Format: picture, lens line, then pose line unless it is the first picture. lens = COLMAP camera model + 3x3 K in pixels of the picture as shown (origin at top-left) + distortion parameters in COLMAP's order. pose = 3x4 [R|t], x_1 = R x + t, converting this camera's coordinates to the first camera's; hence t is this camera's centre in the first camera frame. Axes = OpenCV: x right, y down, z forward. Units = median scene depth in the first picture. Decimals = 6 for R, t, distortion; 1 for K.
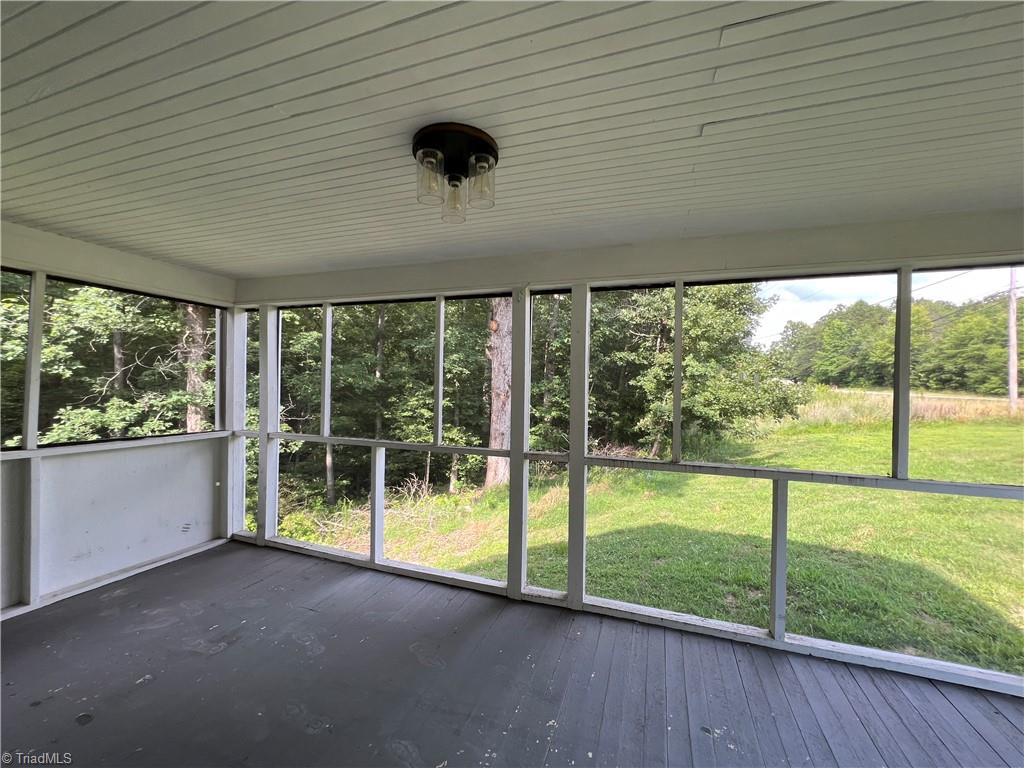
lens RADIAL K [[409.2, 0, 512.2], [0, 409.2, 382.3], [0, 0, 1]] dist [-0.003234, 0.000644]
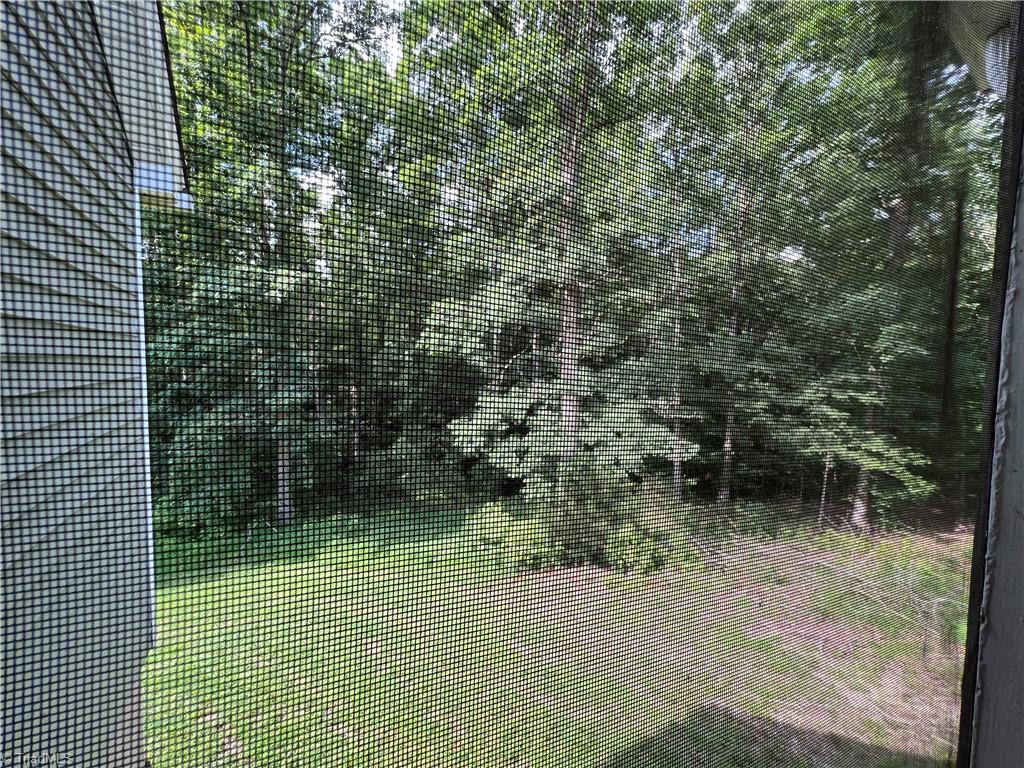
lens RADIAL K [[414.7, 0, 514.7], [0, 414.7, 381.7], [0, 0, 1]] dist [-0.006910, -0.000027]
pose [[0.771781, 0.022999, -0.635473, -0.286298], [0.006133, 0.999030, 0.043605, -0.017395], [0.635859, -0.037551, 0.770891, 0.182392]]
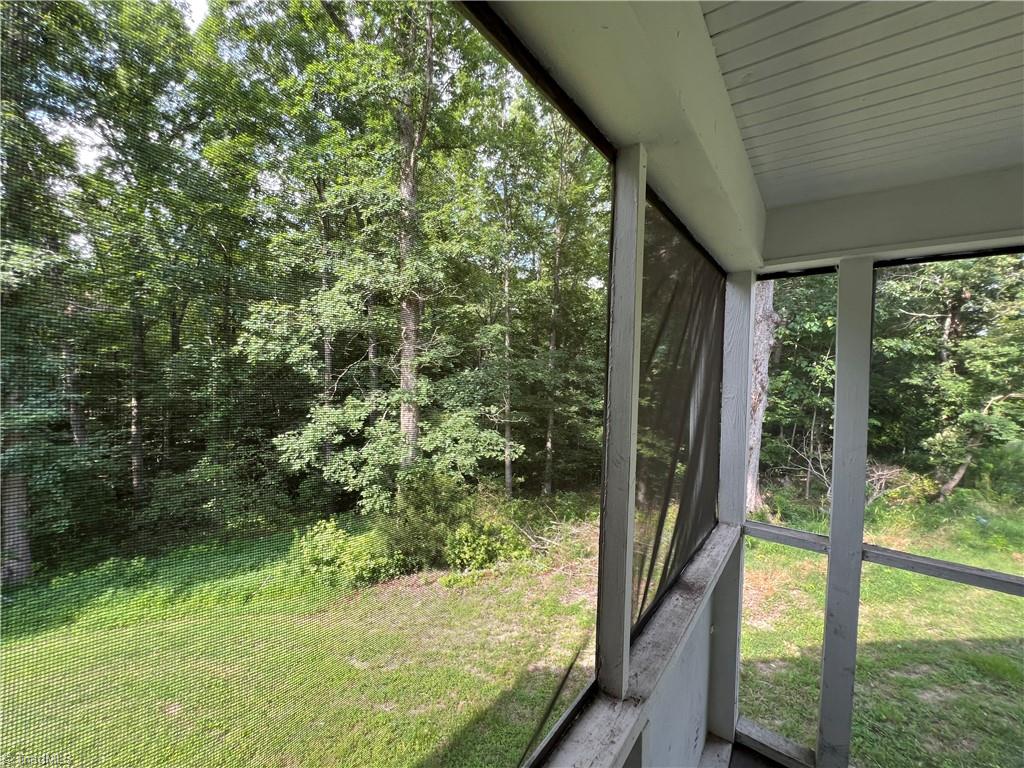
lens RADIAL K [[409.2, 0, 512.2], [0, 409.2, 382.3], [0, 0, 1]] dist [-0.003234, 0.000644]
pose [[0.953270, 0.011207, -0.301913, -0.271749], [-0.003416, 0.999648, 0.026320, -0.021915], [0.302101, -0.024059, 0.952972, 0.155091]]
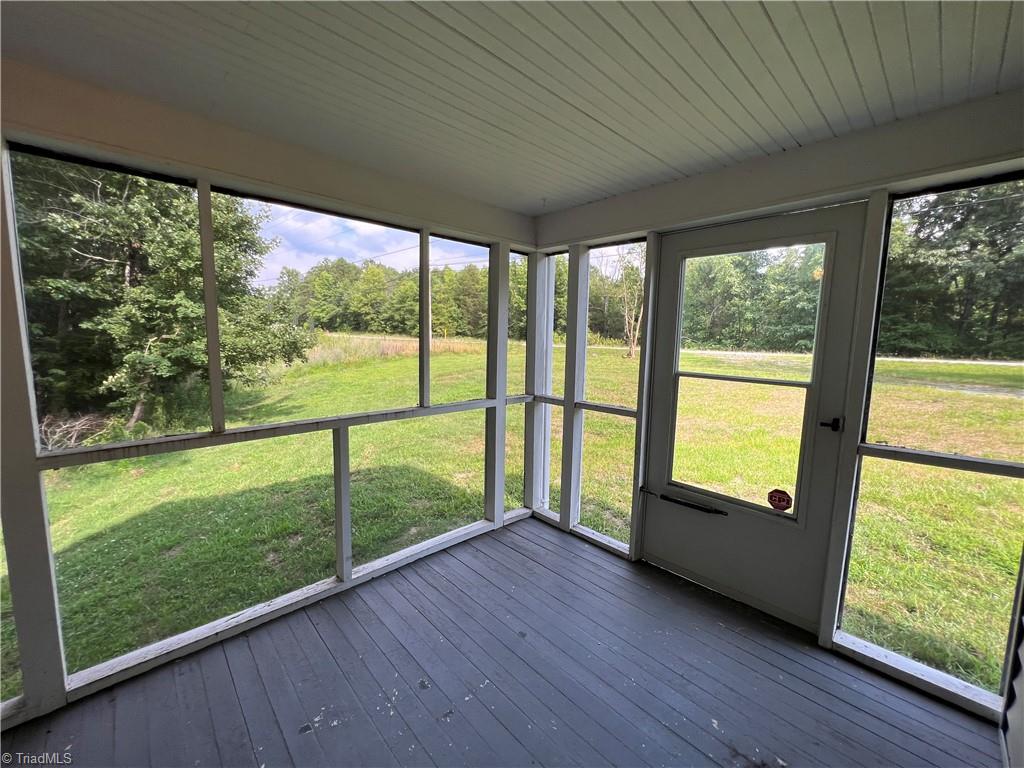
lens RADIAL K [[409.2, 0, 512.2], [0, 409.2, 382.3], [0, 0, 1]] dist [-0.003234, 0.000644]
pose [[0.457542, -0.109317, 0.882443, -0.001791], [-0.010439, 0.991685, 0.128262, 0.000391], [-0.889127, -0.067897, 0.452597, 0.041924]]
